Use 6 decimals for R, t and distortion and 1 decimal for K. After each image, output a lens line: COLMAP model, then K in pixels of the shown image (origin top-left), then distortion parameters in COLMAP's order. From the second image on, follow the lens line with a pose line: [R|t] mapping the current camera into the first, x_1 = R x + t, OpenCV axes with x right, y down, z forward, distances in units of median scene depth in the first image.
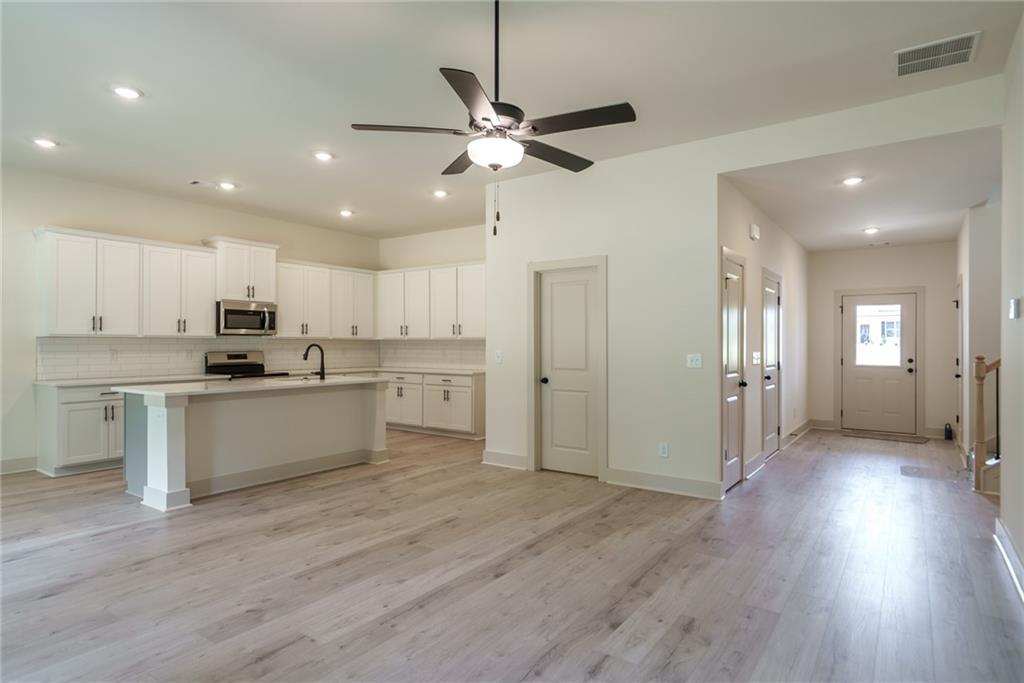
lens RADIAL K [[570.5, 0, 512.9], [0, 570.5, 341.7], [0, 0, 1]] dist [0.002210, -0.000020]
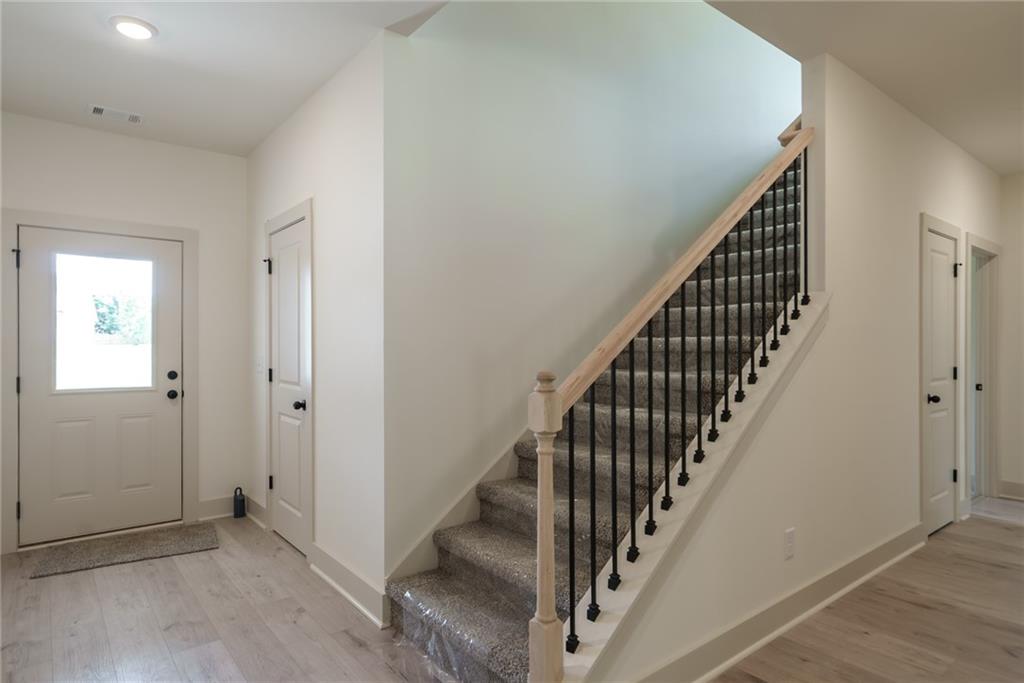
lens RADIAL K [[570.5, 0, 505.9], [0, 570.5, 347.0], [0, 0, 1]] dist [0.002210, -0.000020]
pose [[0.293806, -0.000579, 0.955865, 0.505386], [-0.005035, 0.999985, 0.002153, 0.009989], [-0.955852, -0.005446, 0.293799, 0.958218]]
